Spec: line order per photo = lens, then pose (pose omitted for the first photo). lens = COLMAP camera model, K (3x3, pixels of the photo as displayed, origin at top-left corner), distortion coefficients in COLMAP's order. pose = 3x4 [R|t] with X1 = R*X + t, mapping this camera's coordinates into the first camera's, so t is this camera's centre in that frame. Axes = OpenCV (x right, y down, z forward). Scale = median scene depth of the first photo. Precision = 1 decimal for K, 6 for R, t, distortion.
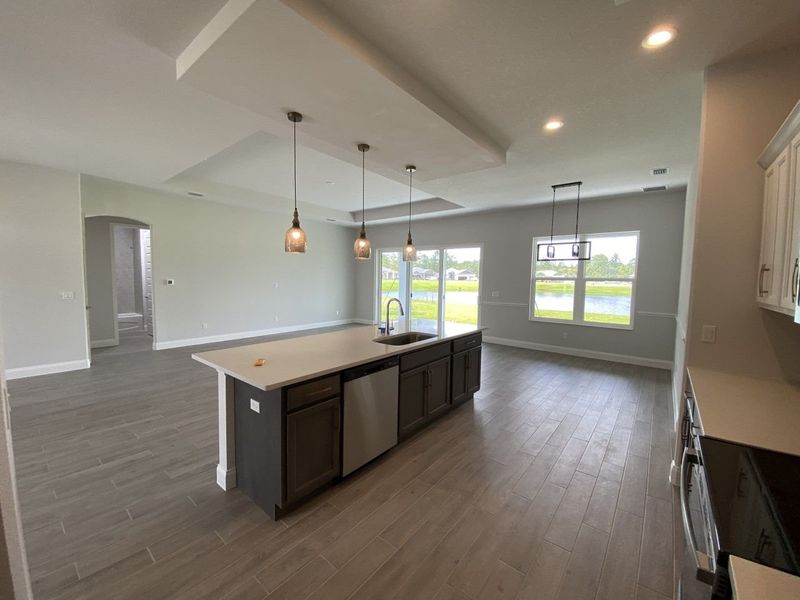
lens RADIAL K [[323.0, 0, 399.4], [0, 323.0, 297.7], [0, 0, 1]] dist [0.030366, -0.025813]
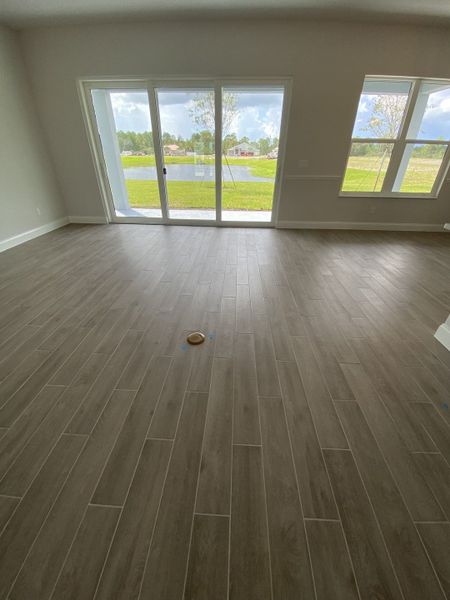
lens RADIAL K [[242.2, 0, 224.4], [0, 242.2, 299.2], [0, 0, 1]] dist [0.030366, -0.025813]
pose [[0.810366, -0.308560, 0.498094, -0.532175], [0.044599, 0.880117, 0.472657, -0.019641], [-0.584224, -0.360810, 0.726979, 1.211036]]
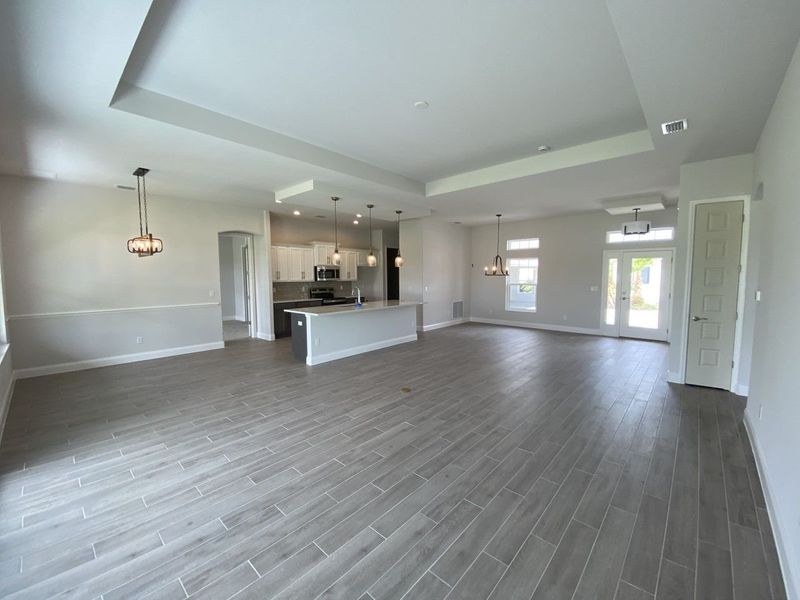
lens RADIAL K [[324.7, 0, 390.9], [0, 324.7, 299.4], [0, 0, 1]] dist [-0.002319, -0.000493]
pose [[-0.996703, -0.018175, 0.079070, -0.368458], [-0.006360, 0.989088, 0.147185, -0.203194], [-0.080882, 0.146197, -0.985943, 2.802712]]
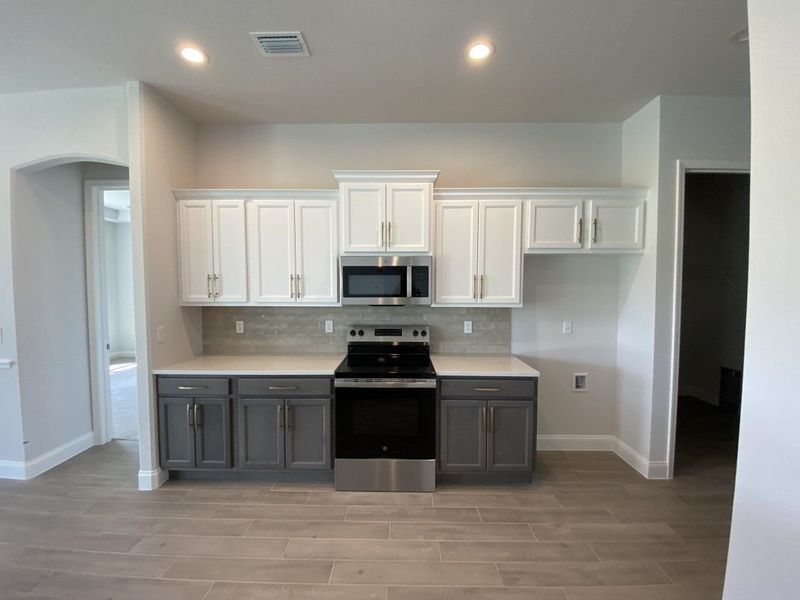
lens RADIAL K [[323.0, 0, 399.4], [0, 323.0, 297.7], [0, 0, 1]] dist [0.030366, -0.025813]
pose [[-0.616134, -0.048878, 0.786123, -0.269896], [0.045303, 0.994221, 0.097323, -0.054972], [-0.786337, 0.095578, -0.610359, 0.677169]]
